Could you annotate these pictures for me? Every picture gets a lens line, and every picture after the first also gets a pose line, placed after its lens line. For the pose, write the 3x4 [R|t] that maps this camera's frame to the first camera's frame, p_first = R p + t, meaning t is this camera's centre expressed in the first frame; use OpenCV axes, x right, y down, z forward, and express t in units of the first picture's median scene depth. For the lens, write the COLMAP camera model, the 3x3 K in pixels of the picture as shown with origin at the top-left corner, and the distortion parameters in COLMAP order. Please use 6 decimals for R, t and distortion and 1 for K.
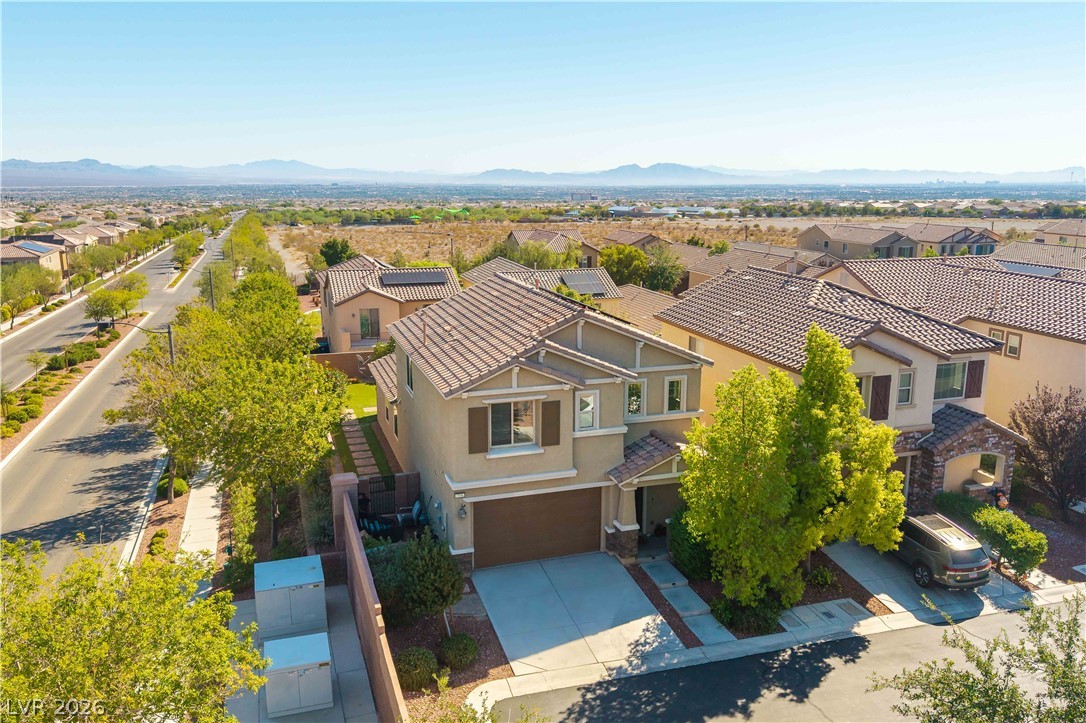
lens RADIAL K [[850.7, 0, 541.6], [0, 850.7, 337.7], [0, 0, 1]] dist [0.006857, -0.003211]
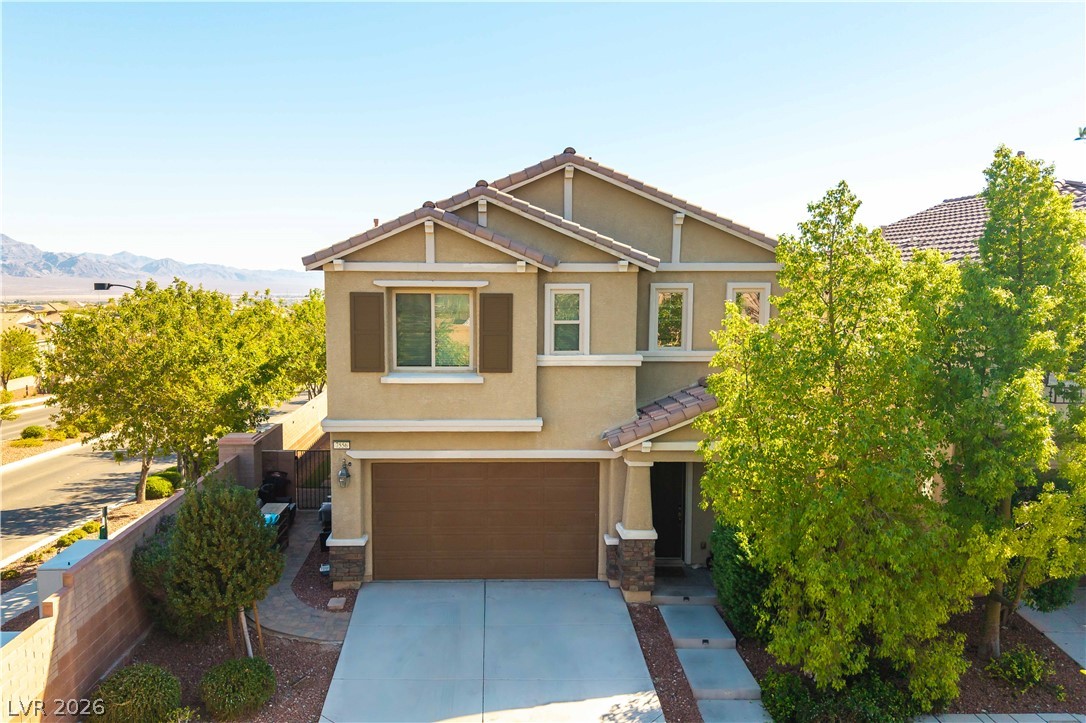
lens RADIAL K [[864.1, 0, 541.6], [0, 864.1, 406.4], [0, 0, 1]] dist [-0.005179, -0.003626]
pose [[0.956249, 0.035220, -0.290427, 0.212420], [-0.057706, 0.995931, -0.069224, 0.189239], [0.286807, 0.082955, 0.954390, 0.450252]]
